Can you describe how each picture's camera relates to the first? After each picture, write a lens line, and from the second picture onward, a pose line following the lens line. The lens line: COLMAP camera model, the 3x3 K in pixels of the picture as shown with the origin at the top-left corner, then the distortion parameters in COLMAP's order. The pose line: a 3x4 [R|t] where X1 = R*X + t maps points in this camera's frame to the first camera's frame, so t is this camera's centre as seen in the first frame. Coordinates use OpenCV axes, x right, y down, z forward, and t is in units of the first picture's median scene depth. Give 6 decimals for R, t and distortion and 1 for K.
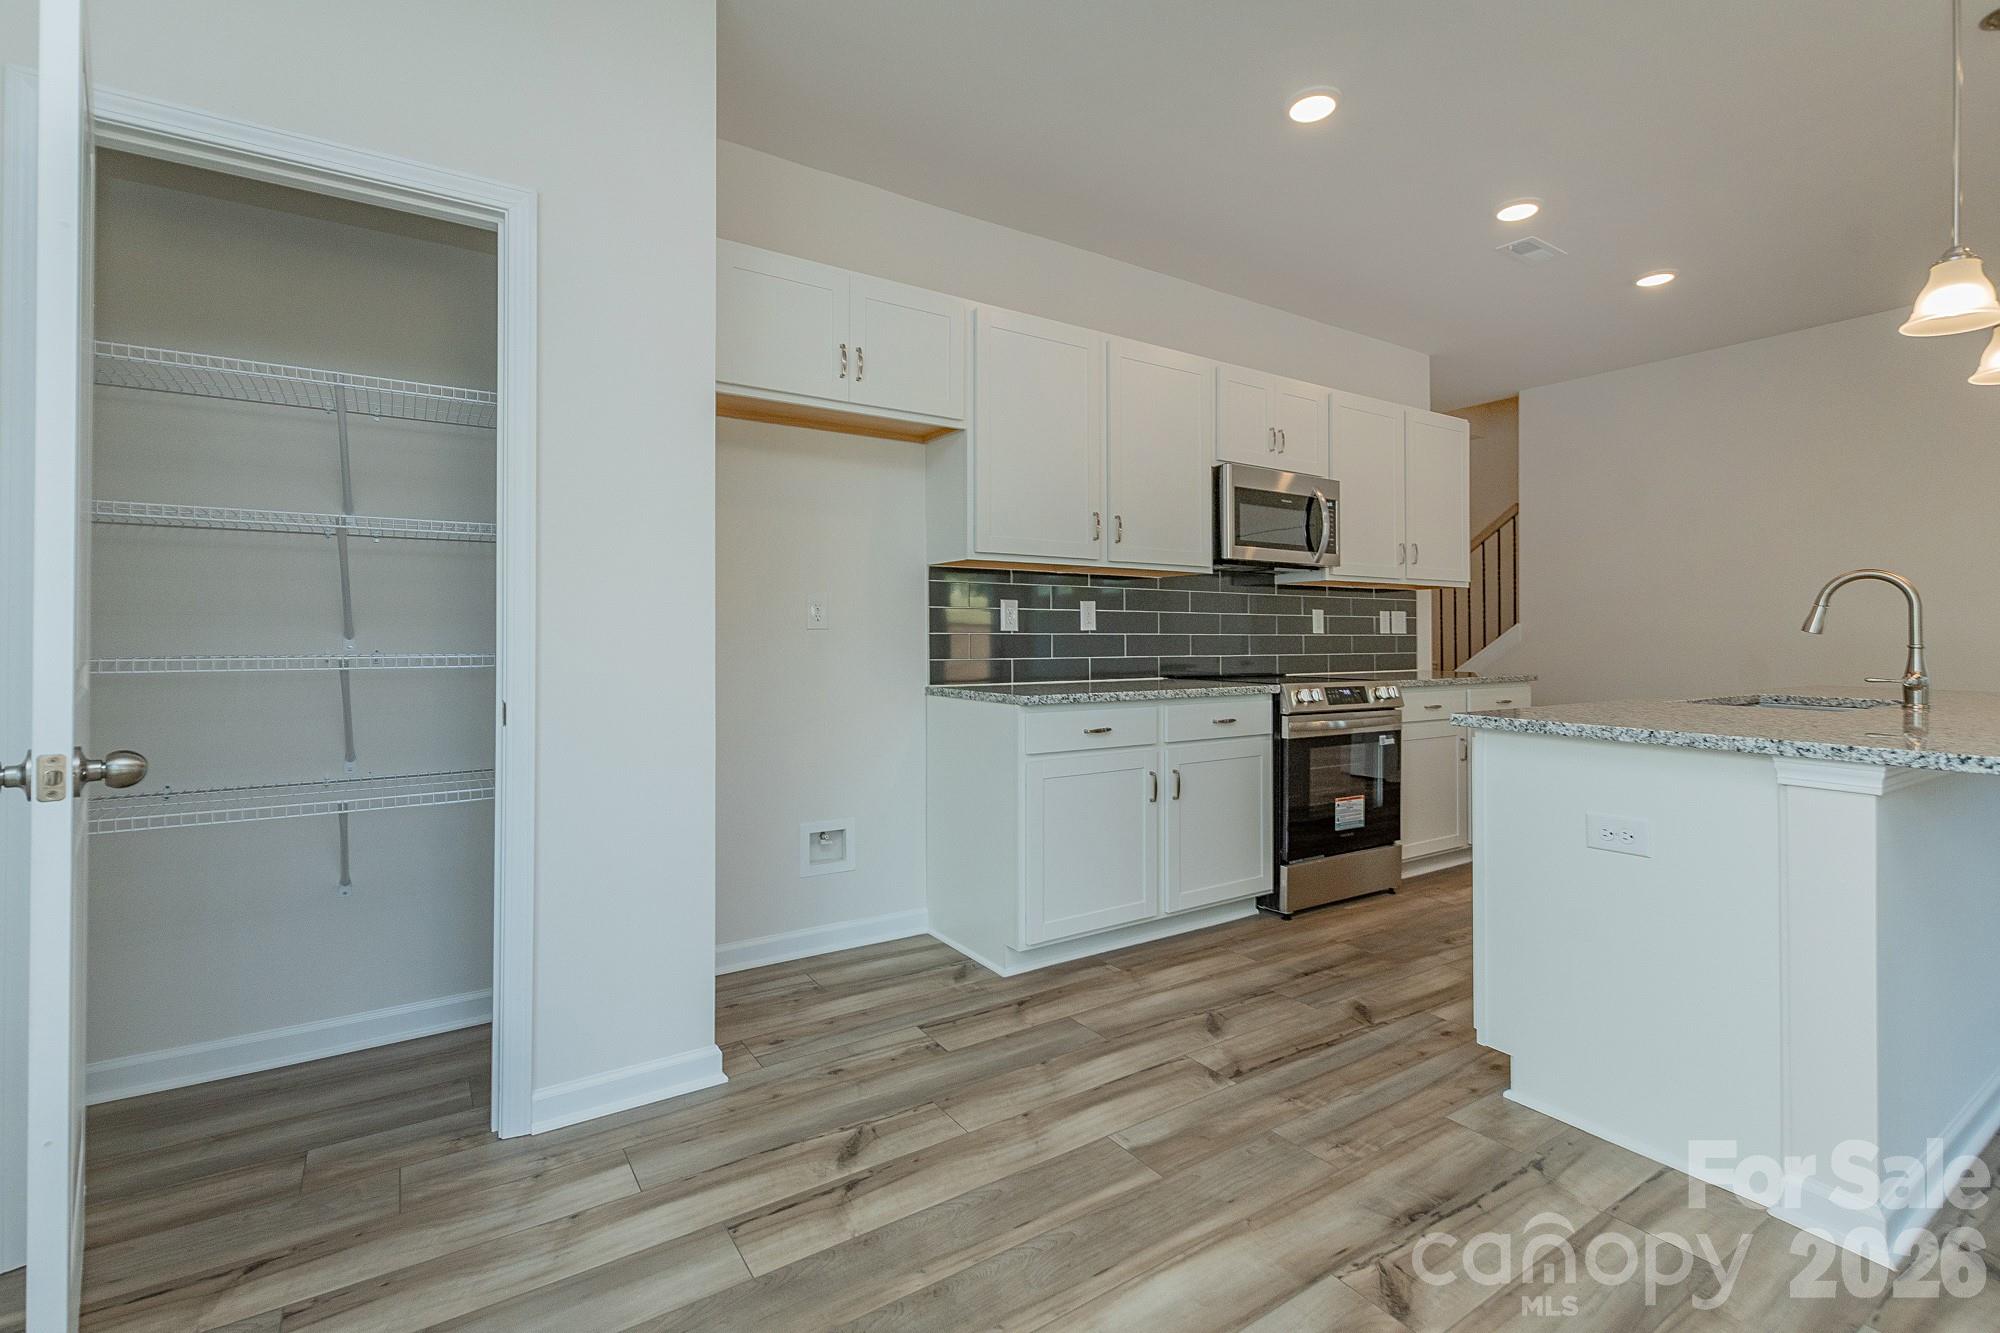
lens RADIAL K [[890.2, 0, 1006.6], [0, 890.2, 625.5], [0, 0, 1]] dist [0.002950, 0.000176]
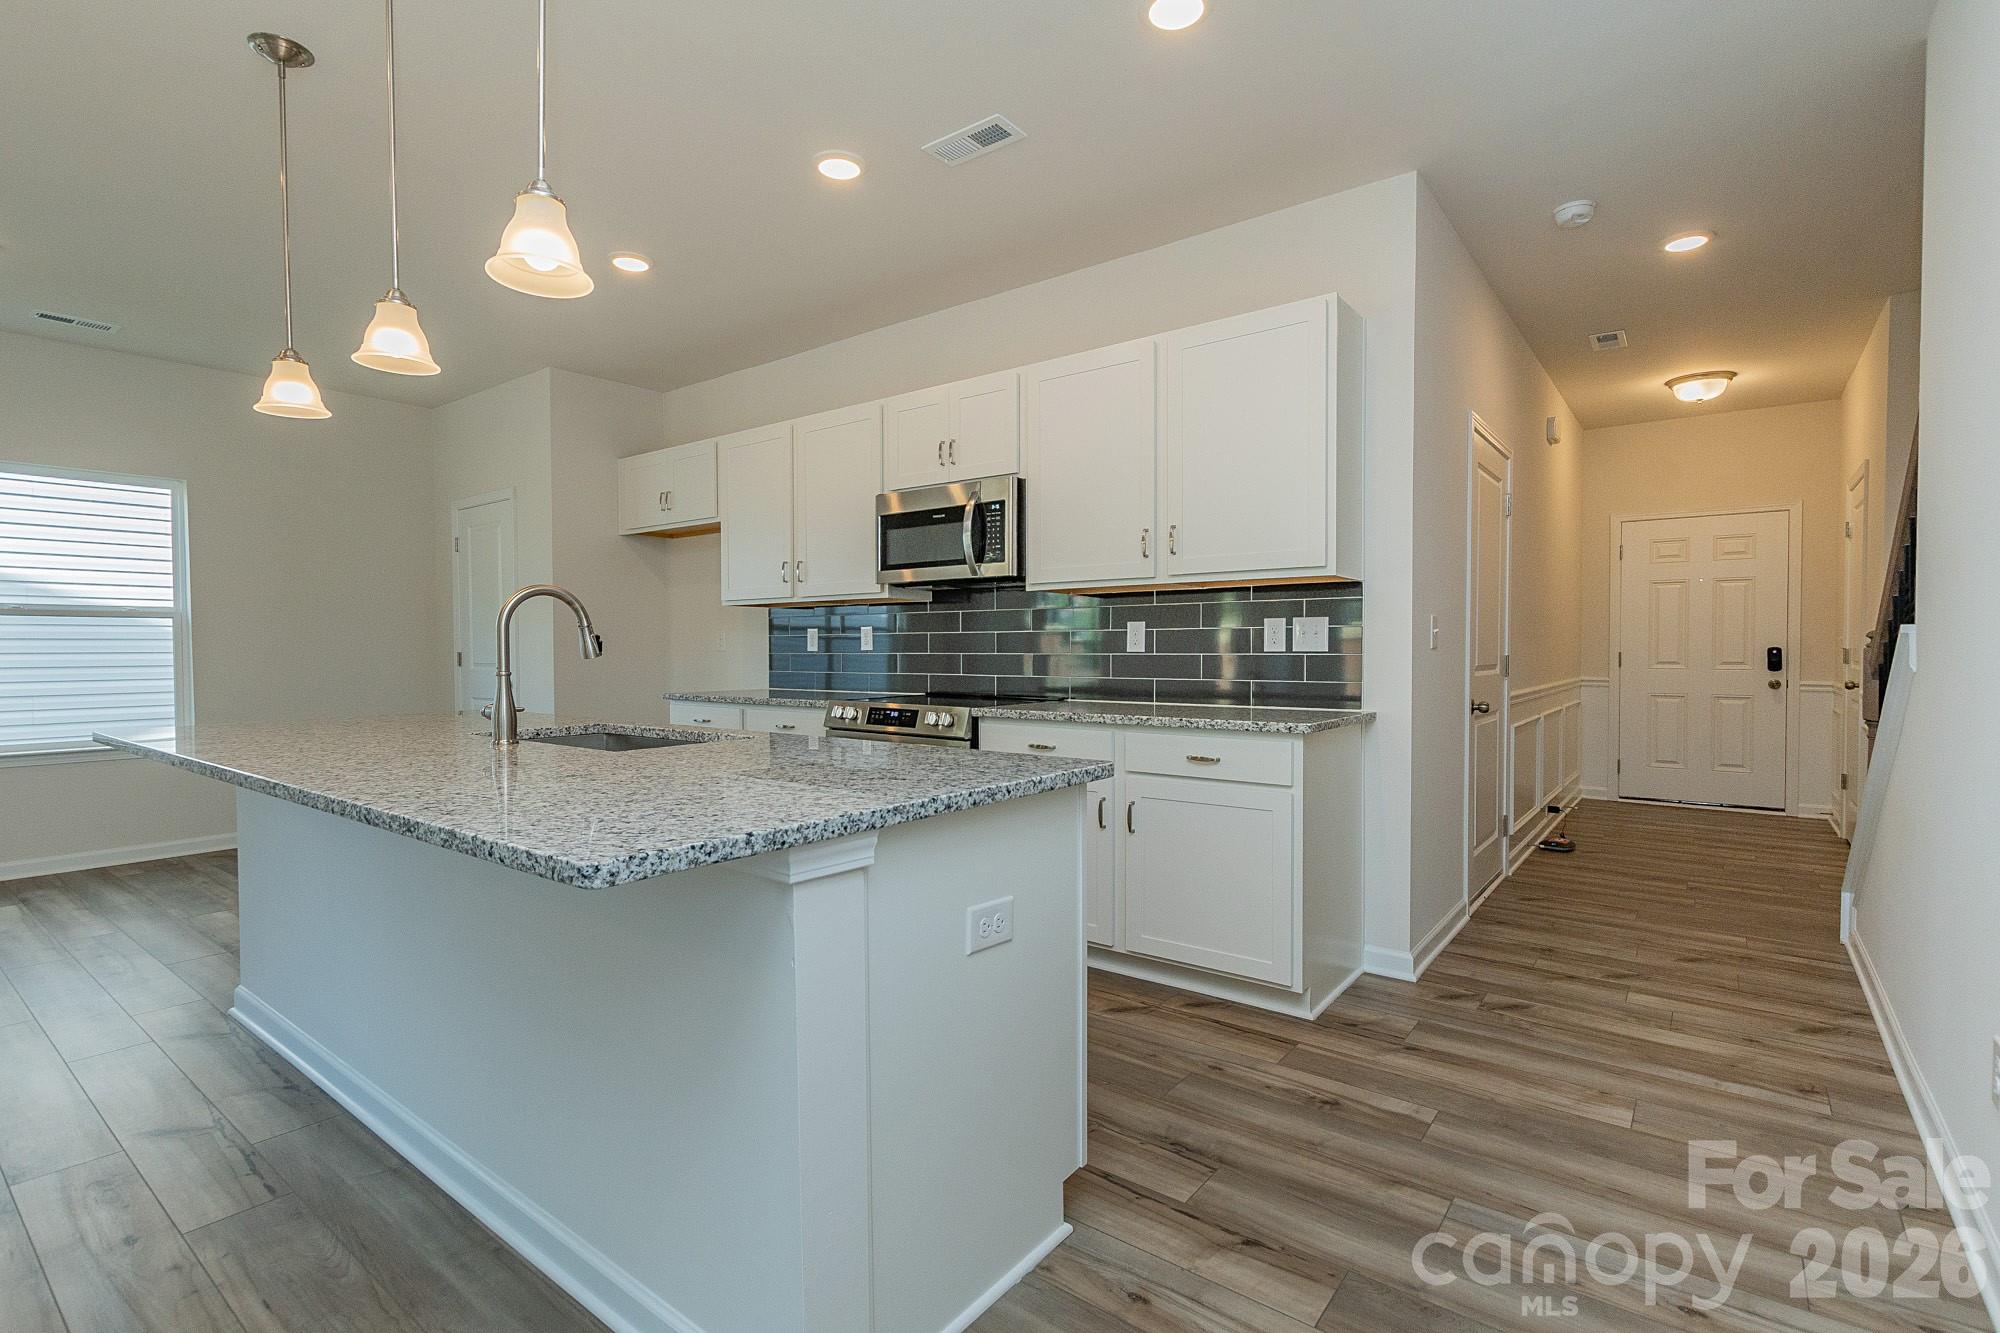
lens RADIAL K [[949.7, 0, 959.0], [0, 949.7, 665.0], [0, 0, 1]] dist [0.003658, 0.000433]
pose [[0.285431, 0.014353, -0.958292, 1.693394], [0.014809, 0.999702, 0.019384, 0.002515], [0.958285, -0.019724, 0.285134, 0.930941]]
